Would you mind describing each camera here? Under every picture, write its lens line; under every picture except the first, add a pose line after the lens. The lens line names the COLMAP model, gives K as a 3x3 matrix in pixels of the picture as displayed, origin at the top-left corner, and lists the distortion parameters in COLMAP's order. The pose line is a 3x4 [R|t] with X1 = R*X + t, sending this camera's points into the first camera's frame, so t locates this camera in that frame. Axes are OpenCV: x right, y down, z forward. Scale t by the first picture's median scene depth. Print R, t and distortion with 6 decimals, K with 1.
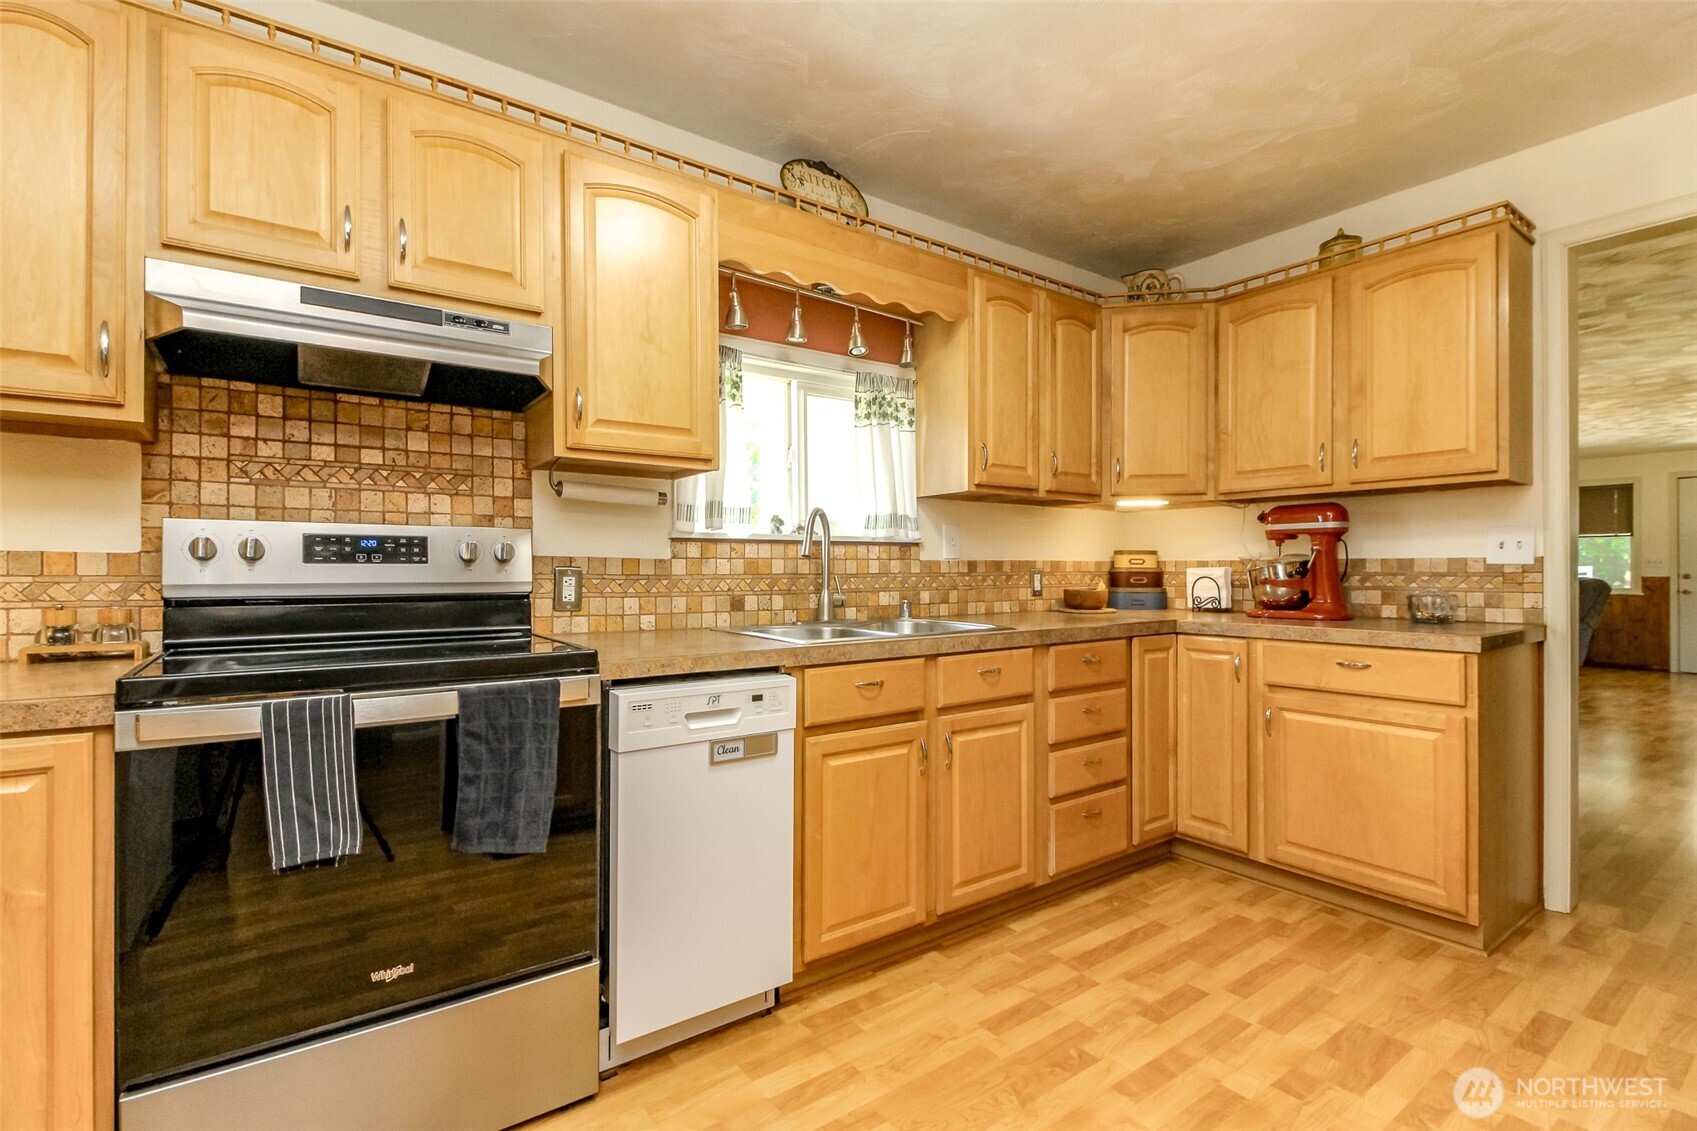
lens RADIAL K [[760.3, 0, 875.7], [0, 760.3, 566.6], [0, 0, 1]] dist [0.009157, -0.007023]
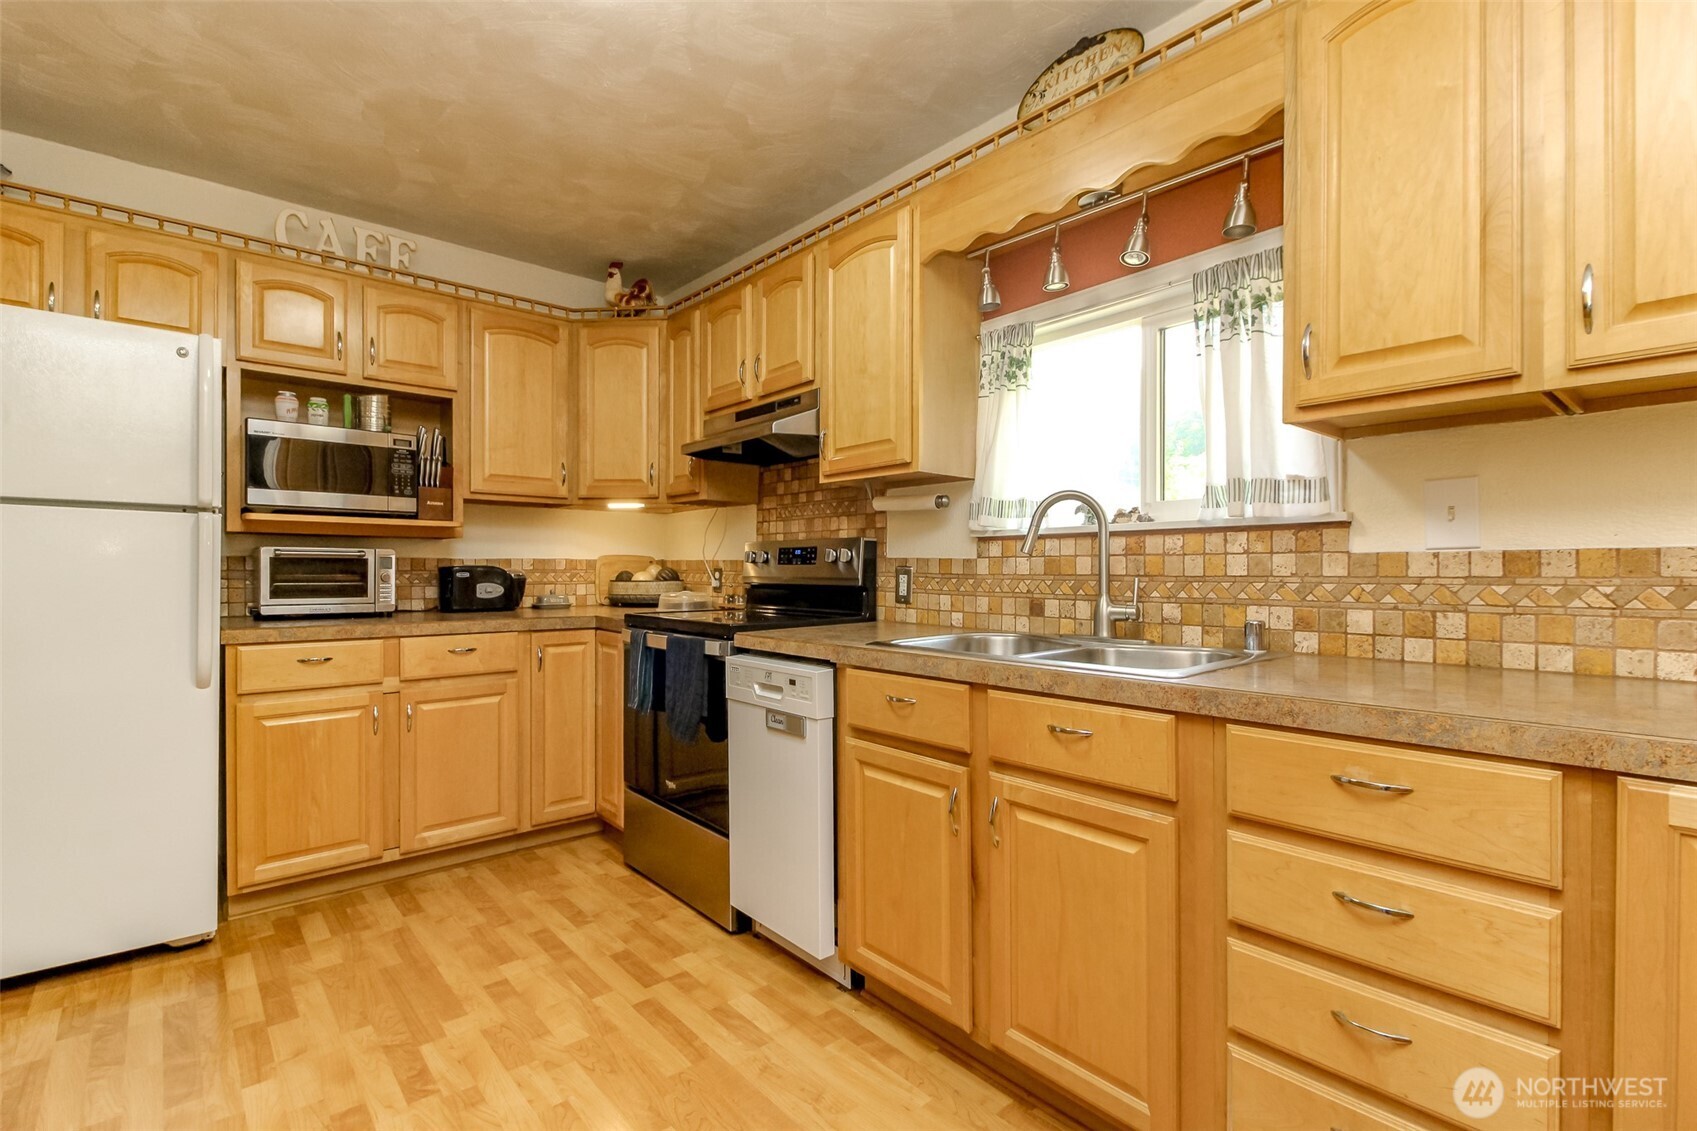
lens RADIAL K [[760.3, 0, 797.7], [0, 760.3, 577.6], [0, 0, 1]] dist [0.009157, -0.007023]
pose [[0.058349, 0.012266, -0.998221, 0.827704], [0.000394, 0.999924, 0.012310, 0.003253], [0.998296, -0.001111, 0.058340, 0.805064]]
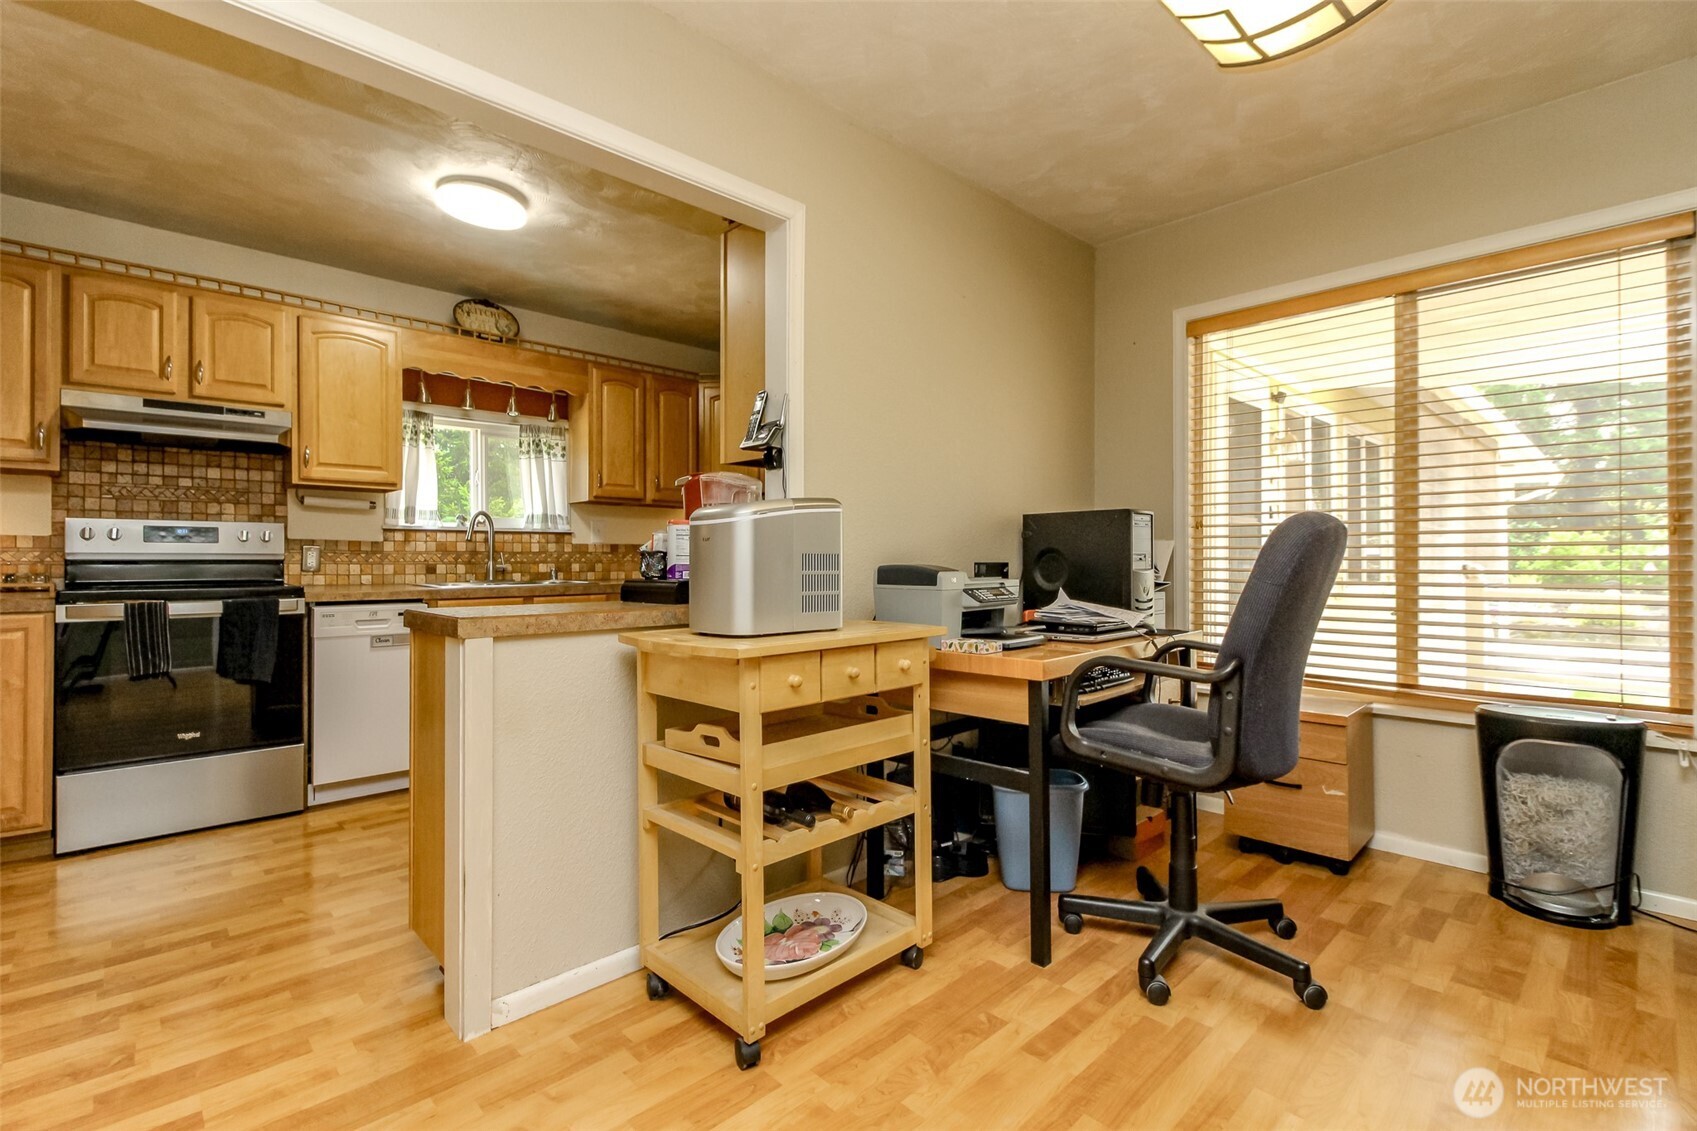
lens RADIAL K [[760.3, 0, 831.3], [0, 760.3, 557.5], [0, 0, 1]] dist [0.009157, -0.007023]
pose [[0.996058, 0.004000, 0.088609, 0.633067], [-0.004327, 0.999985, 0.003502, 0.017106], [-0.088593, -0.003872, 0.996060, -0.839570]]
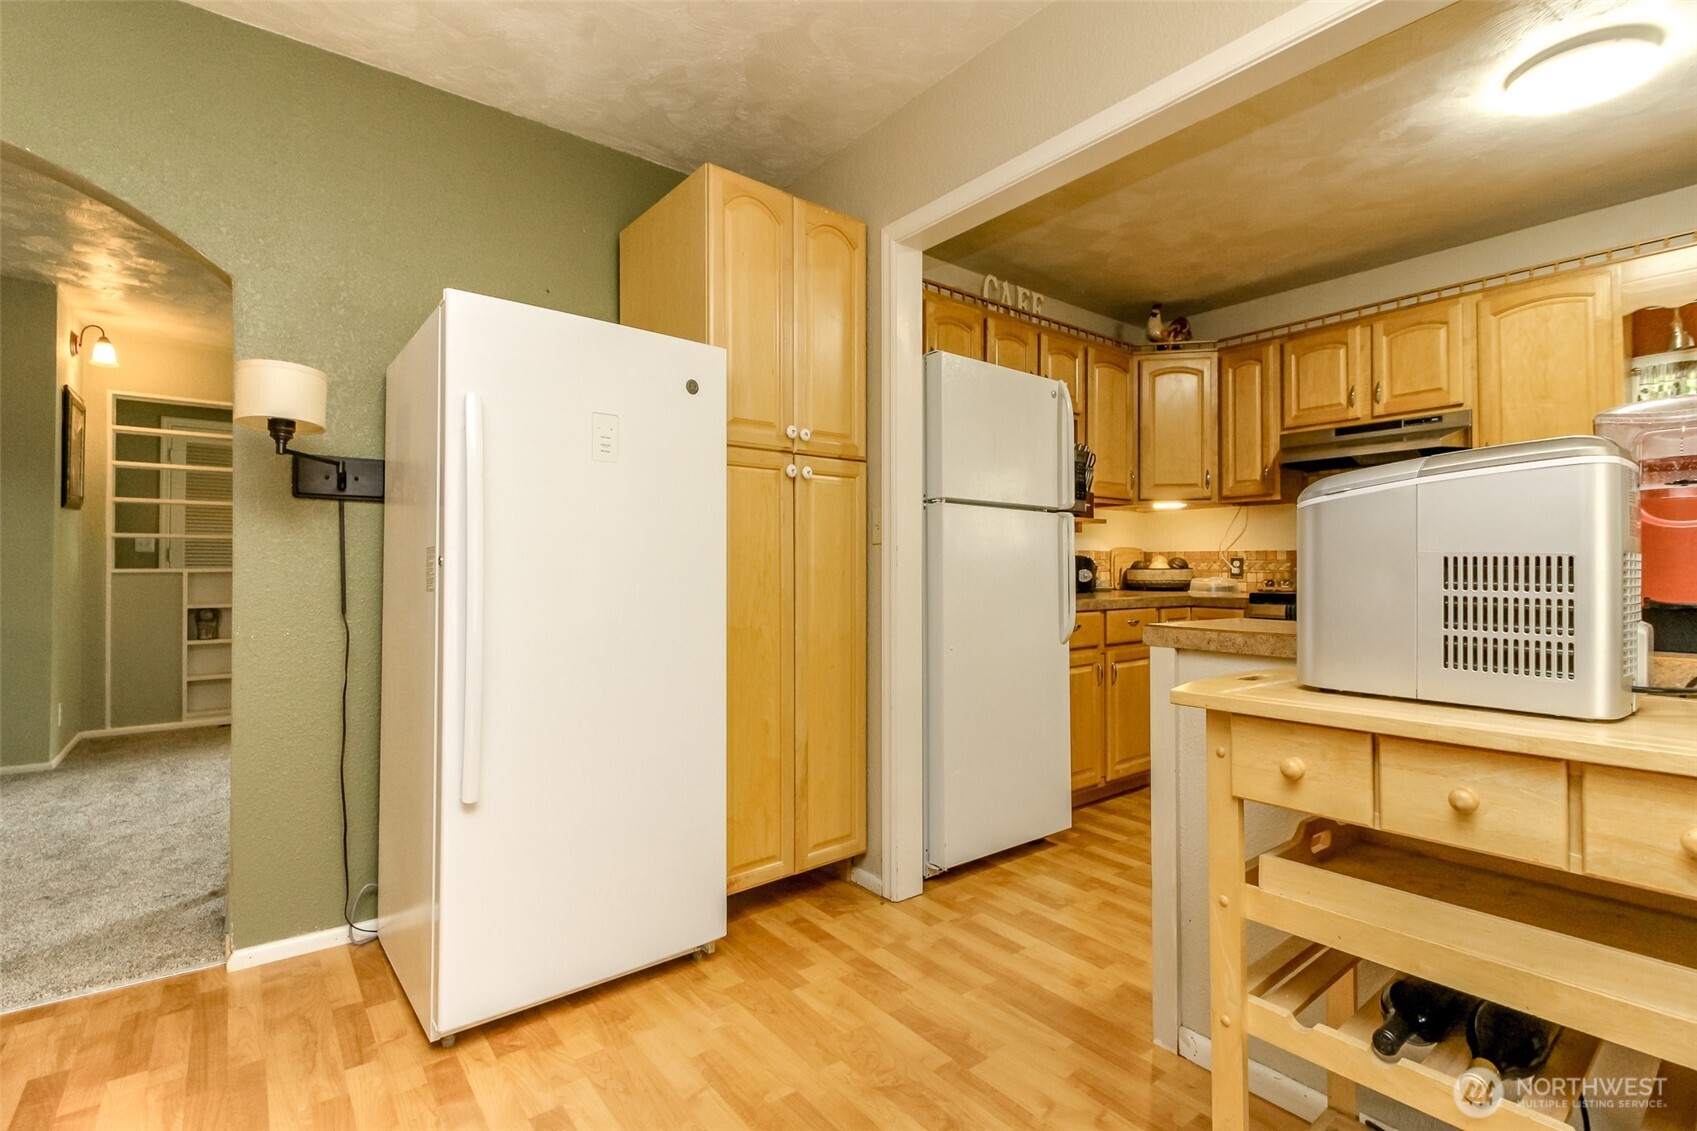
lens RADIAL K [[760.3, 0, 830.5], [0, 760.3, 557.4], [0, 0, 1]] dist [0.009157, -0.007023]
pose [[-0.013071, -0.010695, -0.999857, 1.143241], [0.004067, 0.999934, -0.010749, 0.019609], [0.999906, -0.004207, -0.013027, -0.343620]]
